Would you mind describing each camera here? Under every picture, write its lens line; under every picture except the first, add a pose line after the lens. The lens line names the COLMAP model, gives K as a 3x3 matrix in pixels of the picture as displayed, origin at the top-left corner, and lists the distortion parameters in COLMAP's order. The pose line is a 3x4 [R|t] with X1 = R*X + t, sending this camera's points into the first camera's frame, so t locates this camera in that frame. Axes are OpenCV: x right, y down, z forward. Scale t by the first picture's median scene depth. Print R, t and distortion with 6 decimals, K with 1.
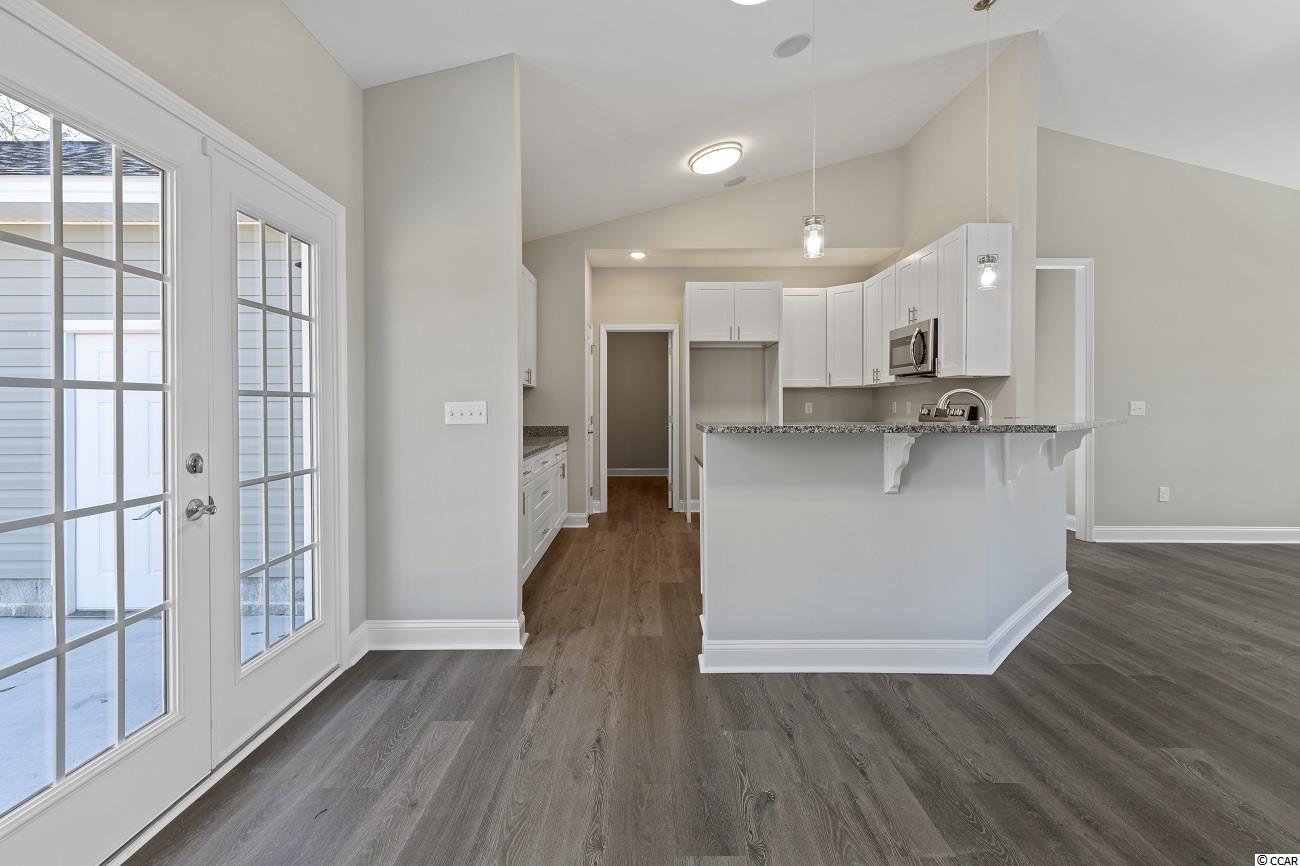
lens RADIAL K [[592.1, 0, 651.4], [0, 592.1, 417.2], [0, 0, 1]] dist [0.007317, -0.001136]
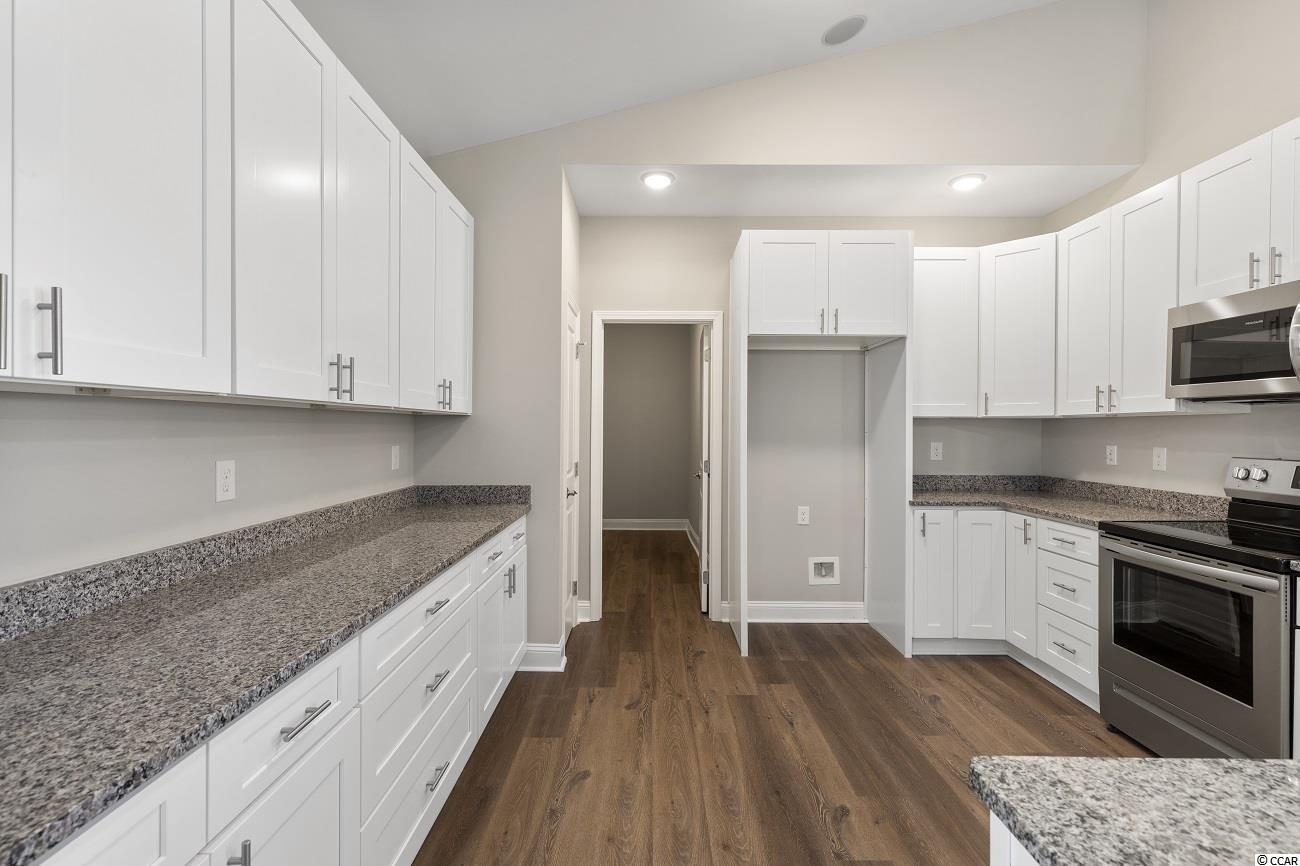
lens RADIAL K [[592.1, 0, 653.7], [0, 592.1, 426.0], [0, 0, 1]] dist [0.007317, -0.001136]
pose [[0.999964, 0.006803, -0.005161, -0.044168], [-0.006896, 0.999812, -0.018130, -0.061088], [0.005037, 0.018165, 0.999822, 0.868405]]
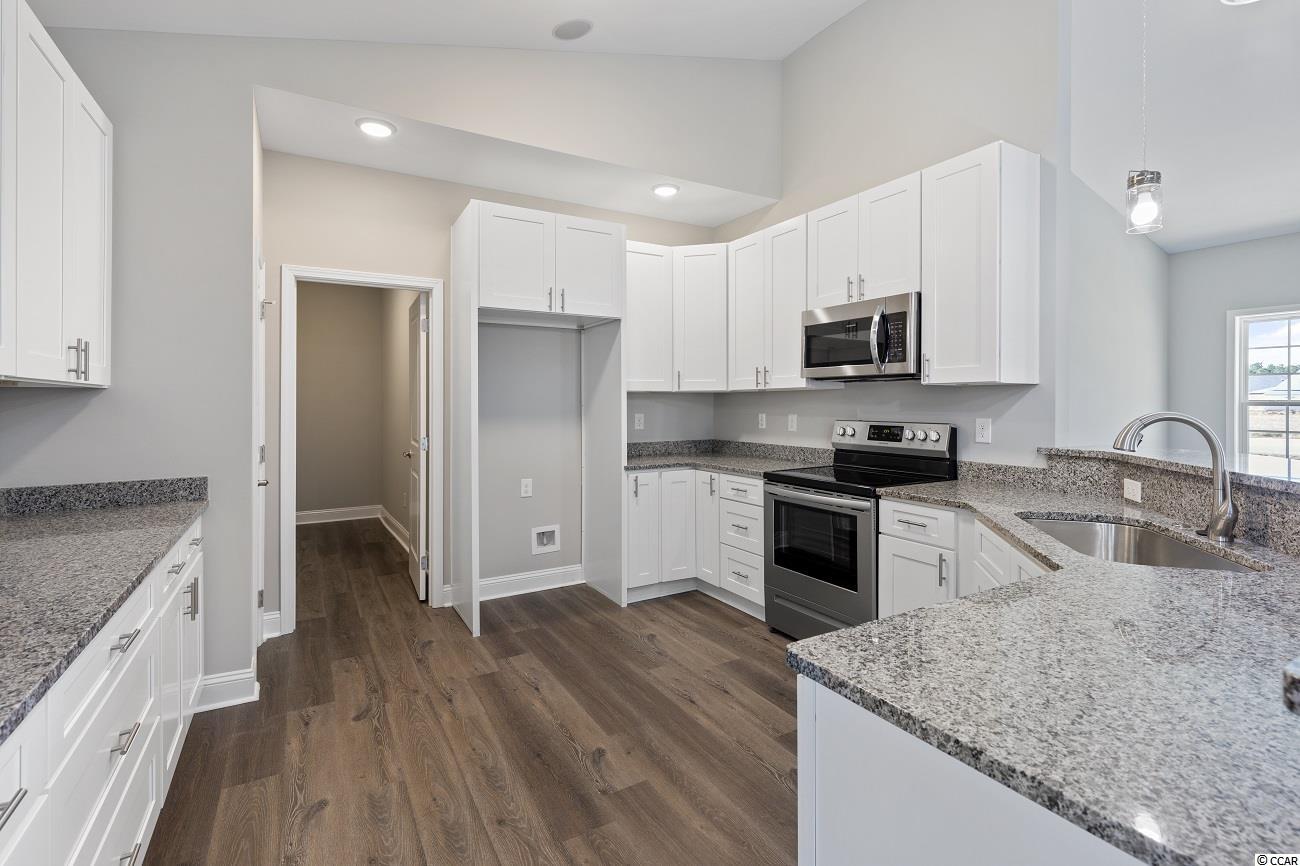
lens RADIAL K [[592.1, 0, 666.5], [0, 592.1, 398.1], [0, 0, 1]] dist [0.007317, -0.001136]
pose [[0.863721, 0.001687, 0.503967, -0.124513], [0.010562, 0.999714, -0.021448, -0.059329], [-0.503859, 0.023848, 0.863457, 0.865867]]
